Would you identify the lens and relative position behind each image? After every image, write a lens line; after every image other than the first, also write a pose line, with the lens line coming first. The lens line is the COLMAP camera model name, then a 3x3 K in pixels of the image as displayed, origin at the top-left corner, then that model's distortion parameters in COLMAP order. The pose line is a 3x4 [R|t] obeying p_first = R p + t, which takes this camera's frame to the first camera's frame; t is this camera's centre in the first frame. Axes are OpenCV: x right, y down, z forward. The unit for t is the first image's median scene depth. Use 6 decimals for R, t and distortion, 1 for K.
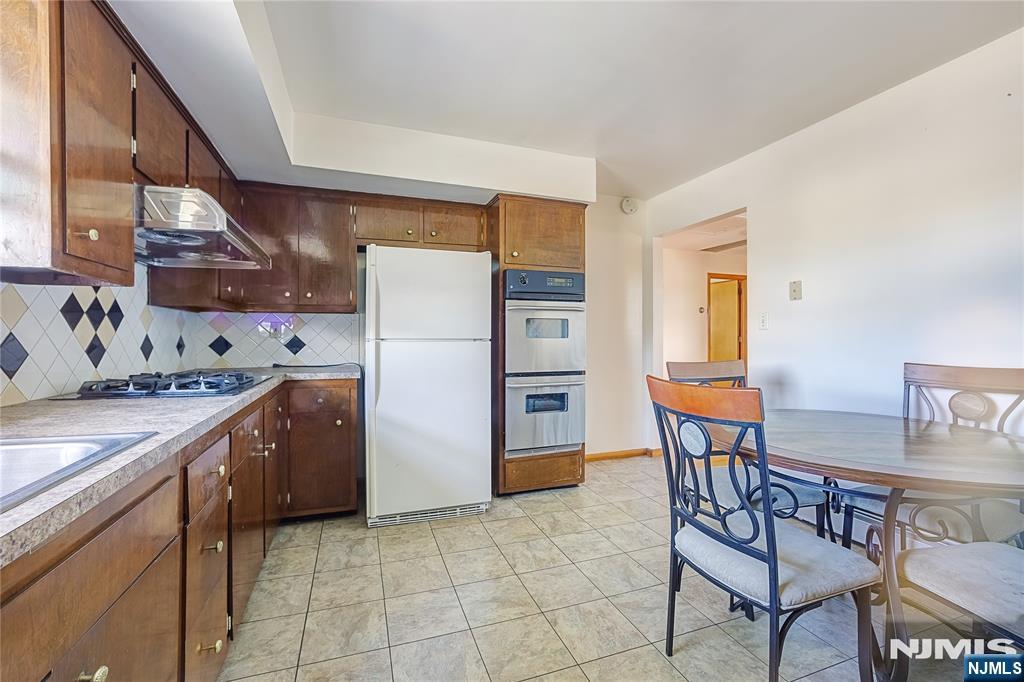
lens RADIAL K [[439.1, 0, 492.4], [0, 439.1, 333.4], [0, 0, 1]] dist [-0.003025, -0.000087]
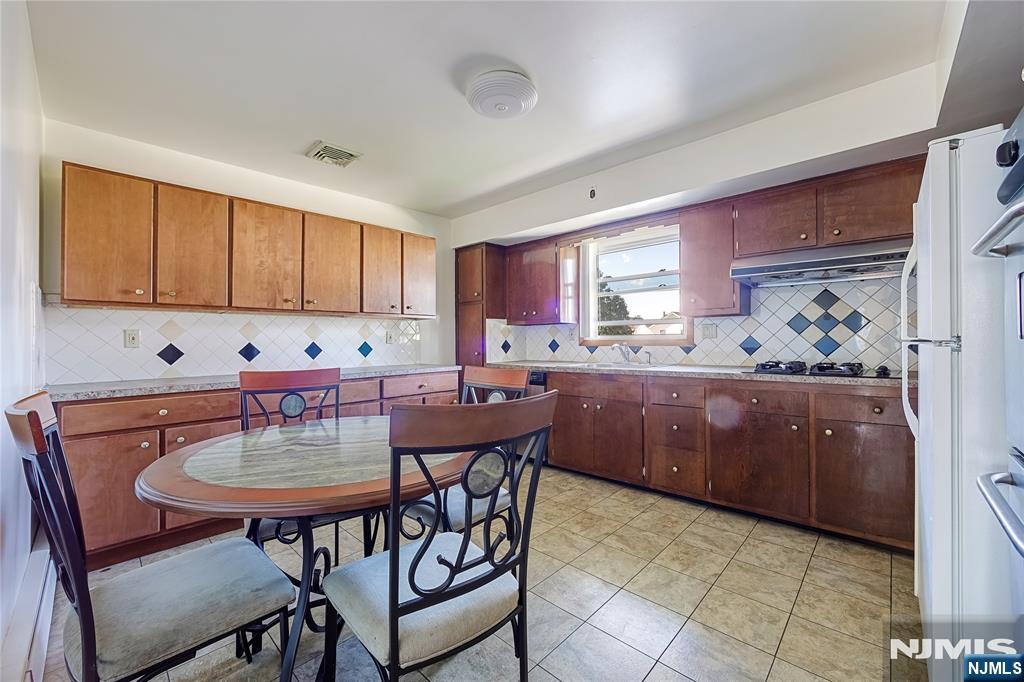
lens RADIAL K [[413.9, 0, 515.9], [0, 413.9, 341.5], [0, 0, 1]] dist [0.000378, 0.000286]
pose [[-0.869195, 0.011389, -0.494338, 0.698204], [0.013544, 0.999908, -0.000778, 0.008300], [0.494283, -0.007371, -0.869270, 1.453575]]
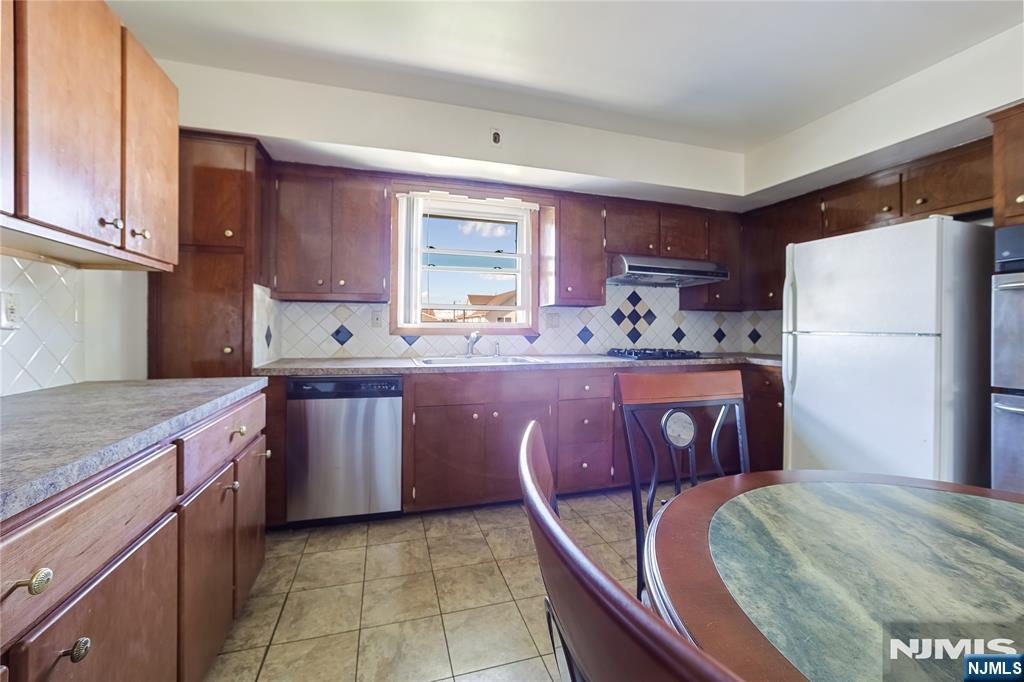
lens RADIAL K [[413.9, 0, 513.5], [0, 413.9, 330.6], [0, 0, 1]] dist [0.000378, 0.000286]
pose [[-0.016872, 0.007186, -0.999832, 0.861788], [-0.002379, 0.999971, 0.007227, 0.004721], [0.999855, 0.002500, -0.016854, 0.384853]]
